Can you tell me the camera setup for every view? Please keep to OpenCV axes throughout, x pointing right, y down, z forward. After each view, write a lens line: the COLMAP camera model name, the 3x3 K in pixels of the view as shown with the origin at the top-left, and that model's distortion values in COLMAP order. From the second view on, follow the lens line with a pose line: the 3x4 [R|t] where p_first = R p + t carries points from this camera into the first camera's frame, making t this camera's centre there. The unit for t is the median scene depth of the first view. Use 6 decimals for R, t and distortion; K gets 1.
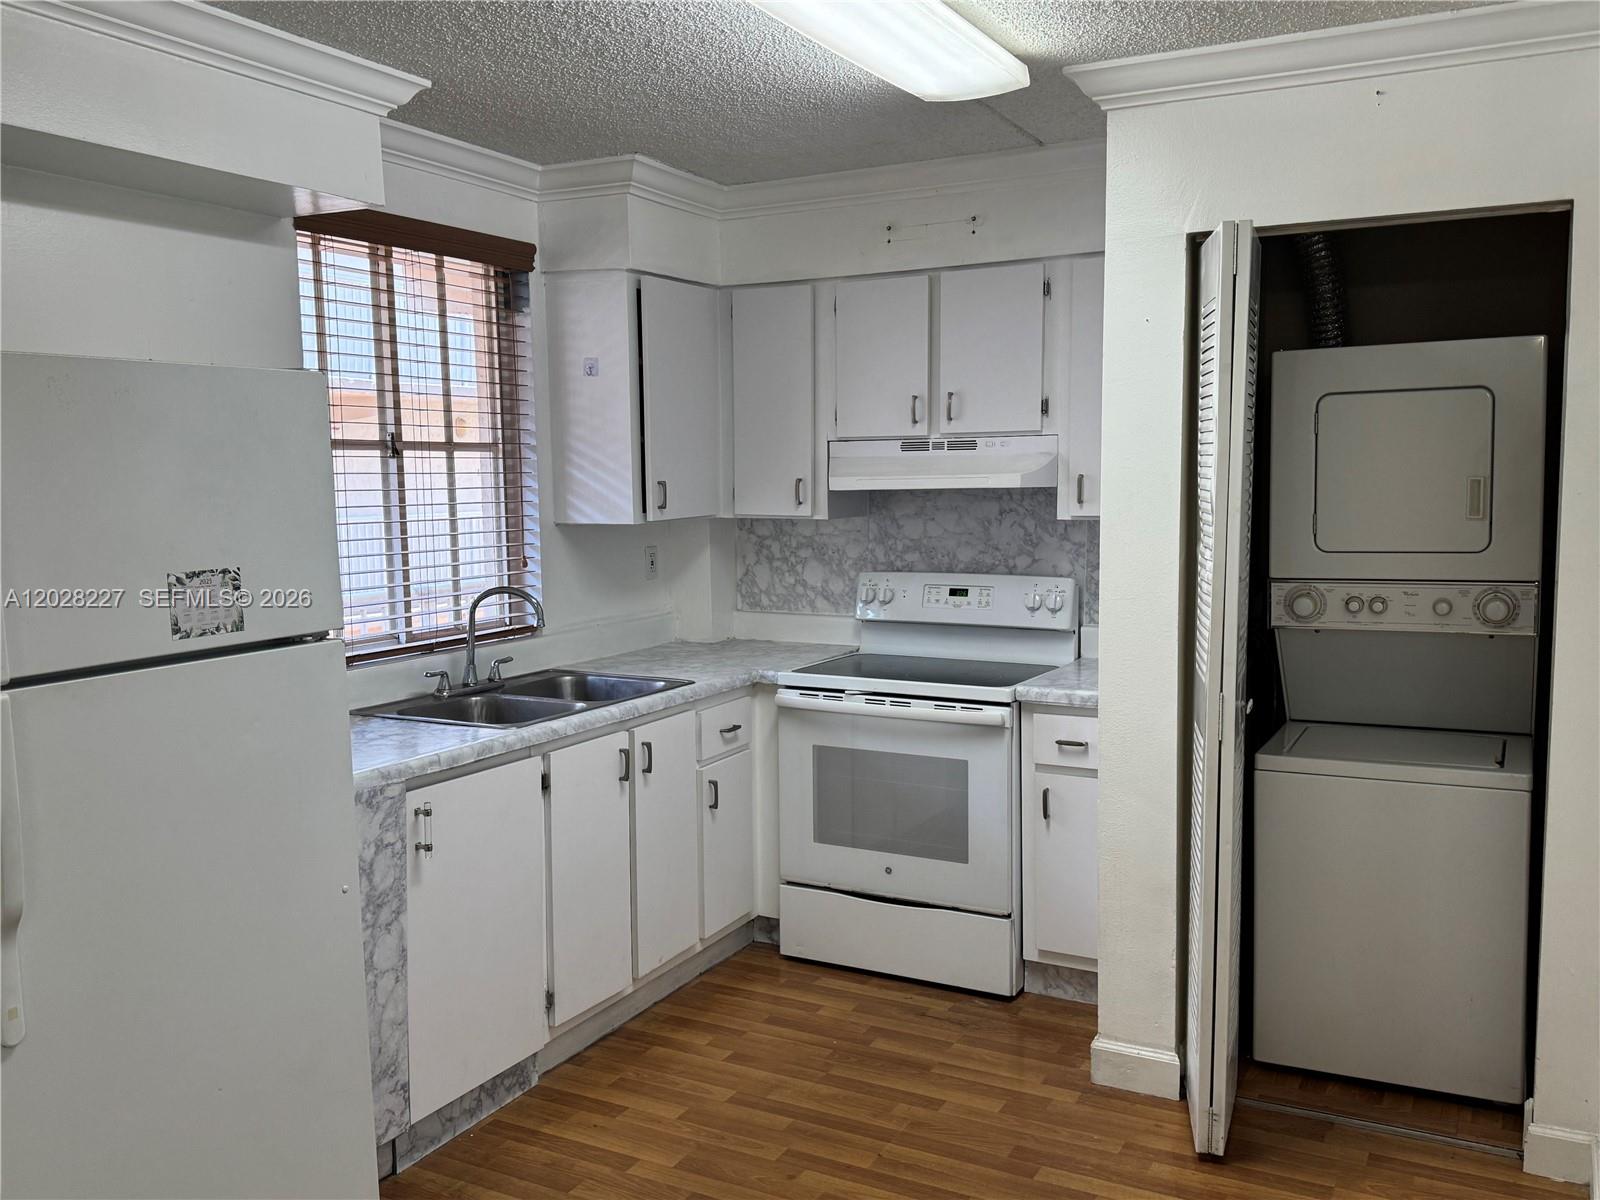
lens RADIAL K [[1405.8, 0, 798.3], [0, 1405.8, 605.6], [0, 0, 1]] dist [0.136486, -0.221823]
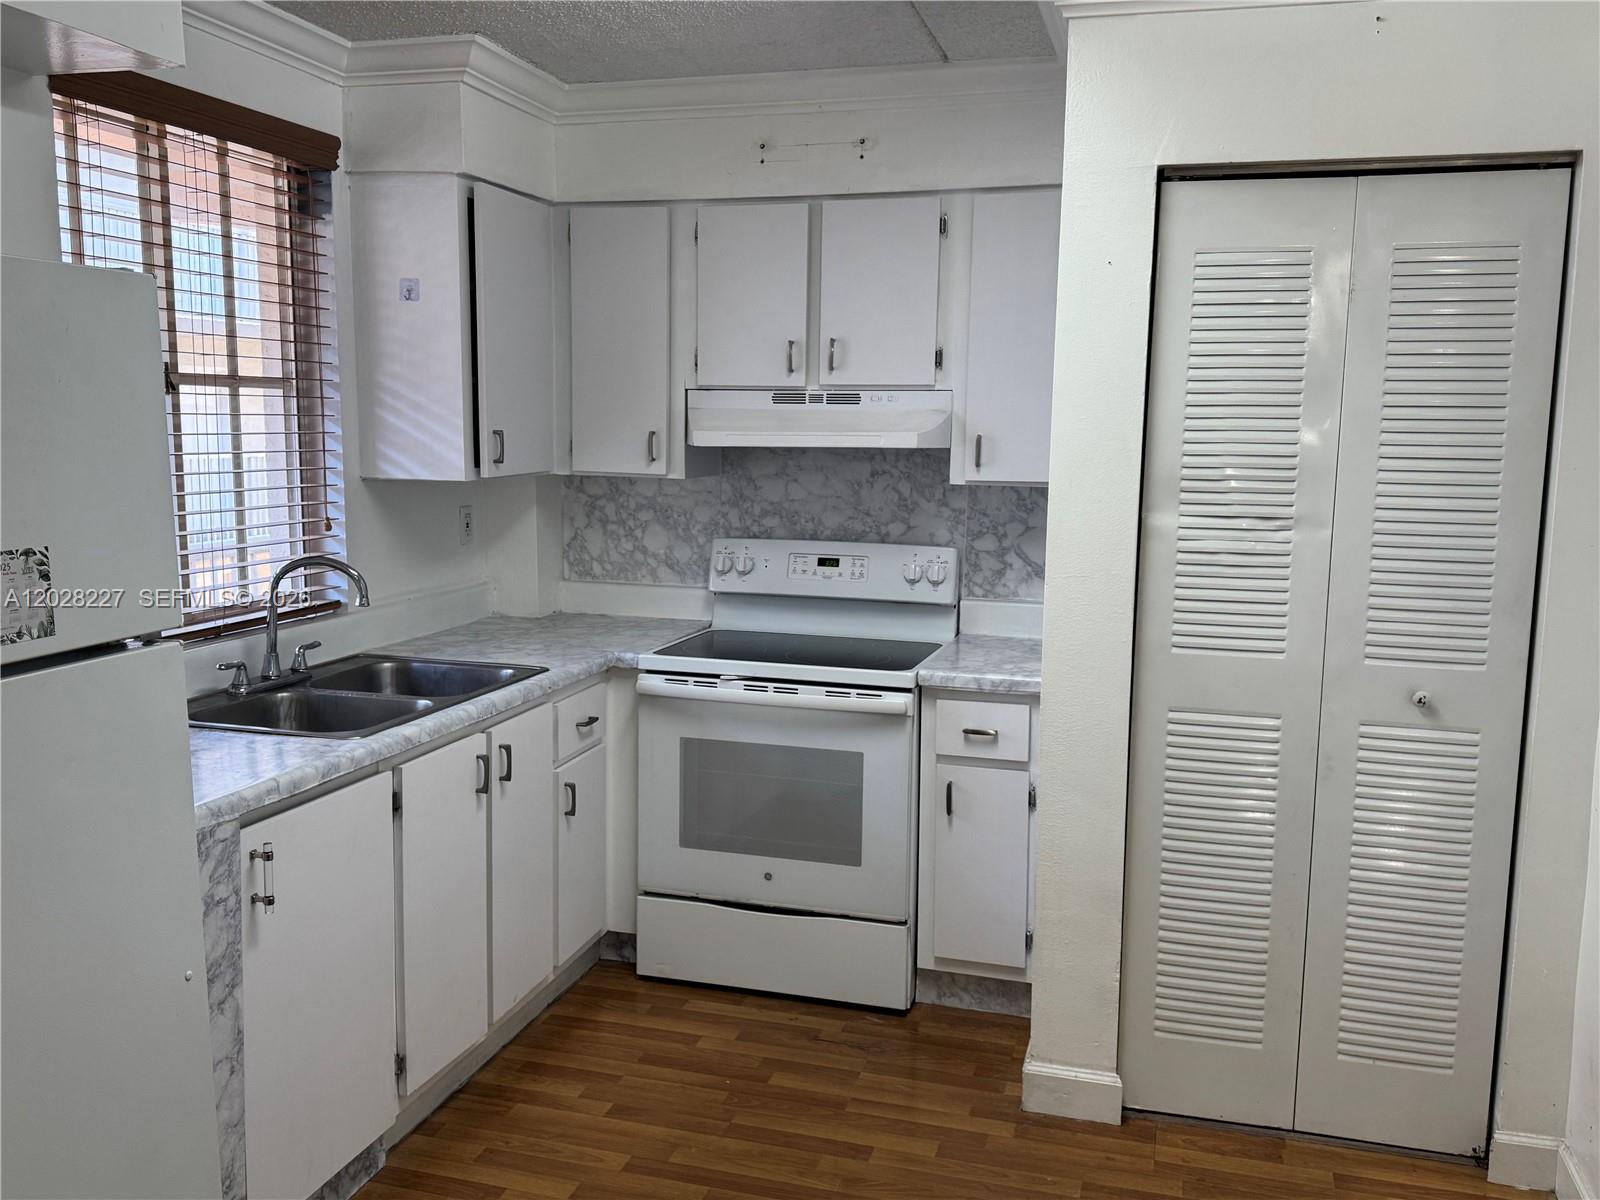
lens RADIAL K [[1405.8, 0, 798.3], [0, 1405.8, 605.6], [0, 0, 1]] dist [0.136486, -0.221823]
pose [[0.977027, -0.003586, 0.213083, -0.107498], [-0.003905, 0.999389, 0.034727, -0.014200], [-0.213078, -0.034762, 0.976417, 0.134675]]
